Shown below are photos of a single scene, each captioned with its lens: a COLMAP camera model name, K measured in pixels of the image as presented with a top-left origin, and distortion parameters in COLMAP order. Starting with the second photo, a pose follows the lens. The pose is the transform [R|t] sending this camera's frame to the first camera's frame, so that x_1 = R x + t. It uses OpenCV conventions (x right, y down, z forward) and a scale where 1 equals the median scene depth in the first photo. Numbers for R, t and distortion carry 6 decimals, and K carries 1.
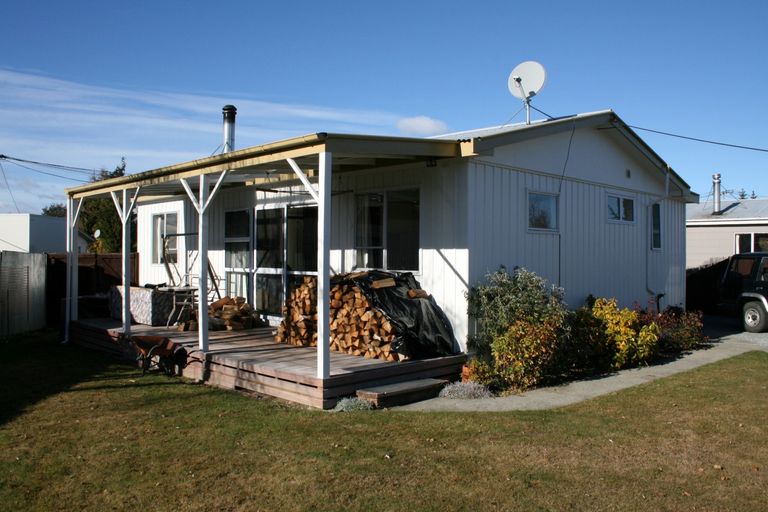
lens RADIAL K [[643.2, 0, 382.8], [0, 643.2, 257.3], [0, 0, 1]] dist [-0.112879, 0.039696]
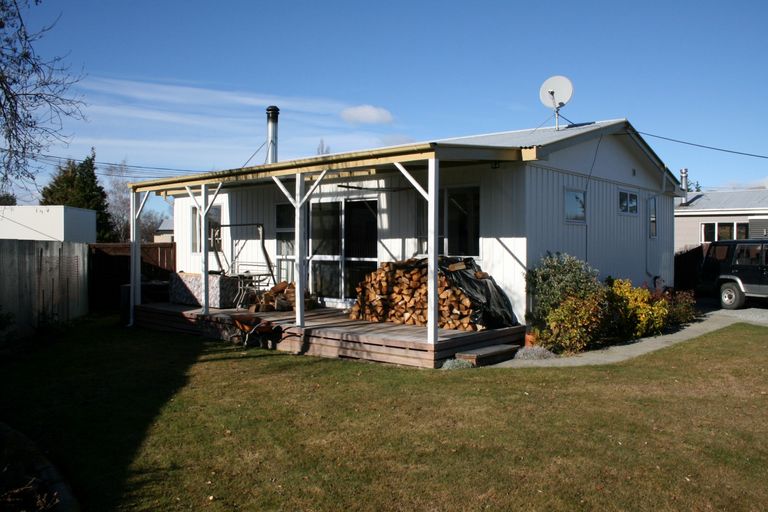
lens RADIAL K [[643.2, 0, 385.2], [0, 643.2, 254.0], [0, 0, 1]] dist [-0.112879, 0.039696]
pose [[0.996731, -0.005559, 0.080599, -0.199084], [0.004600, 0.999916, 0.012081, 0.002058], [-0.080659, -0.011671, 0.996673, -0.150546]]
